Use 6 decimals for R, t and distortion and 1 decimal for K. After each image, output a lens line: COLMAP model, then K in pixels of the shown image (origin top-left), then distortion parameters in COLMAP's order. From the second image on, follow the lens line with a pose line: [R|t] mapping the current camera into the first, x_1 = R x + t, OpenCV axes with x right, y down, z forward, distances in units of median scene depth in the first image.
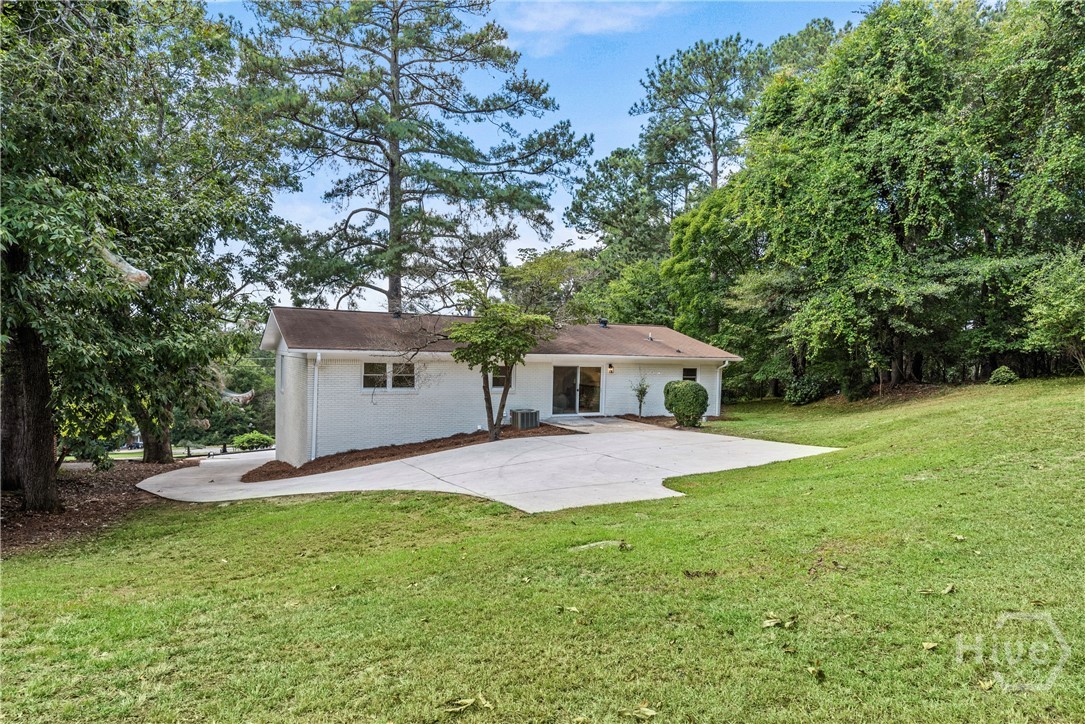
lens RADIAL K [[619.9, 0, 539.3], [0, 619.9, 365.6], [0, 0, 1]] dist [-0.003064, -0.000962]
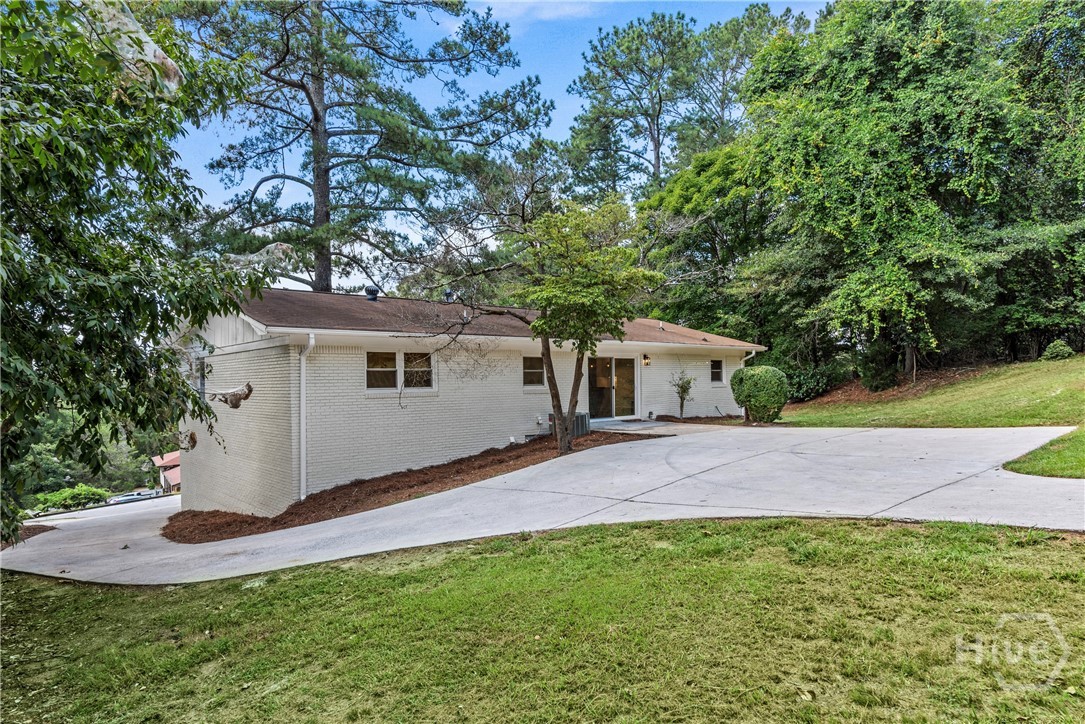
lens RADIAL K [[637.0, 0, 528.6], [0, 637.0, 374.3], [0, 0, 1]] dist [-0.003713, -0.000398]
pose [[0.974875, -0.037405, 0.219591, -0.227331], [0.044554, 0.998623, -0.027691, 0.041351], [-0.218252, 0.036779, 0.975199, 0.238232]]
